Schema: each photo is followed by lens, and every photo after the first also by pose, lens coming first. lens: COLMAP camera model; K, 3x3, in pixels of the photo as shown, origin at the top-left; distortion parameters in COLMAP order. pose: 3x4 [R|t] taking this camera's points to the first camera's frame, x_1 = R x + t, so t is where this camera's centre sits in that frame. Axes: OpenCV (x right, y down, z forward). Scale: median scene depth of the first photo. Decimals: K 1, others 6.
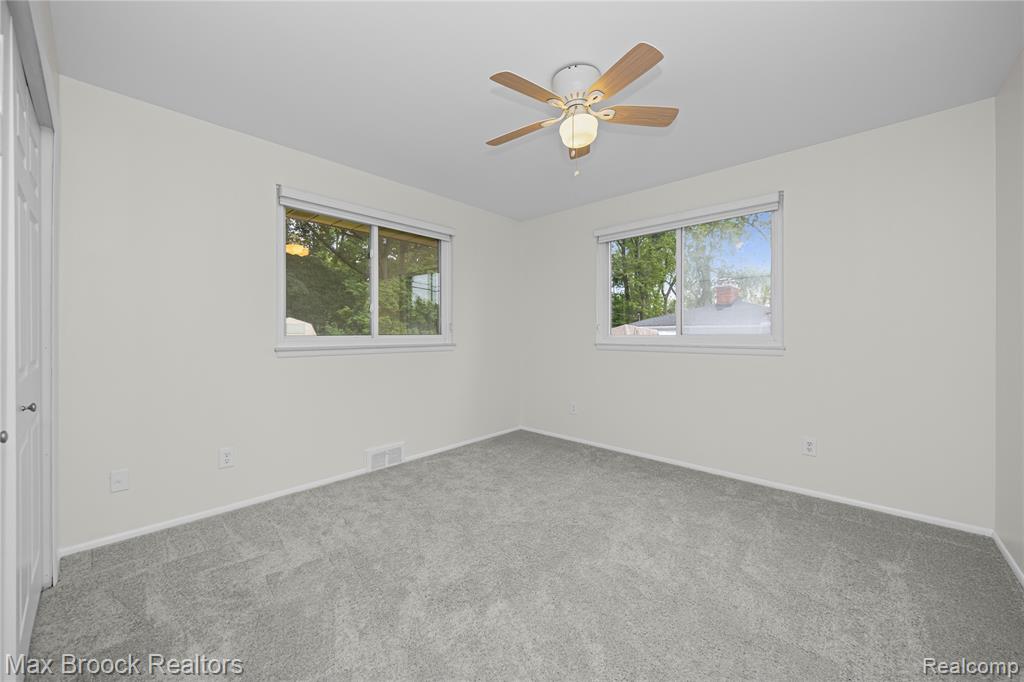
lens RADIAL K [[372.9, 0, 518.0], [0, 372.9, 332.5], [0, 0, 1]] dist [-0.000984, -0.004815]
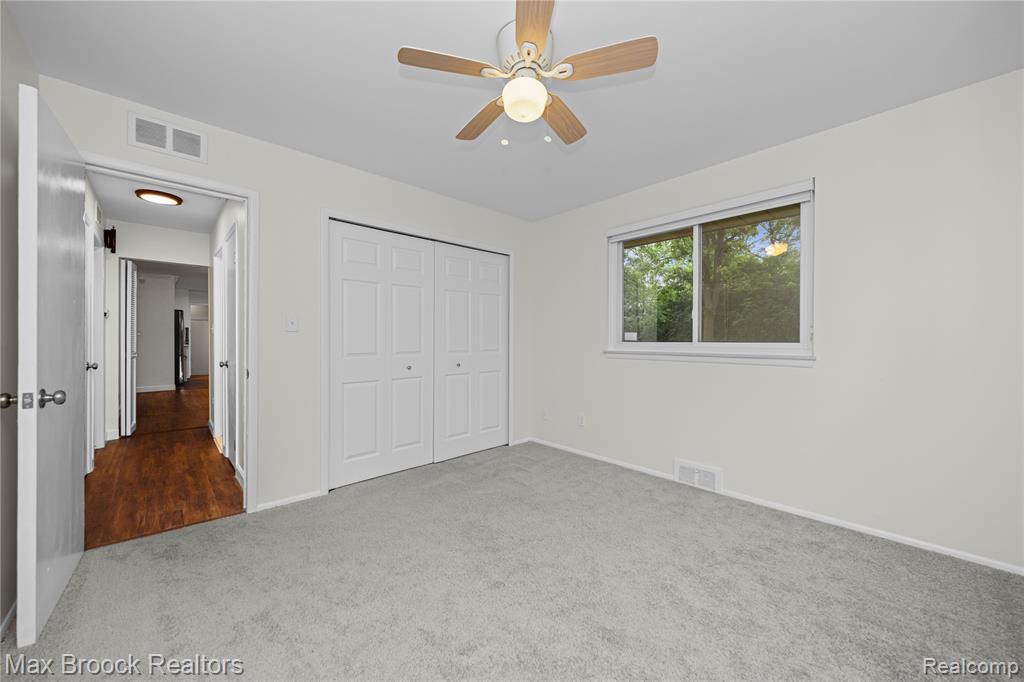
lens RADIAL K [[372.9, 0, 518.0], [0, 372.9, 332.5], [0, 0, 1]] dist [-0.000984, -0.004815]
pose [[-0.068732, -0.016517, -0.997498, 0.595060], [-0.003323, 0.999861, -0.016328, 0.000750], [0.997630, 0.002192, -0.068777, 0.633539]]
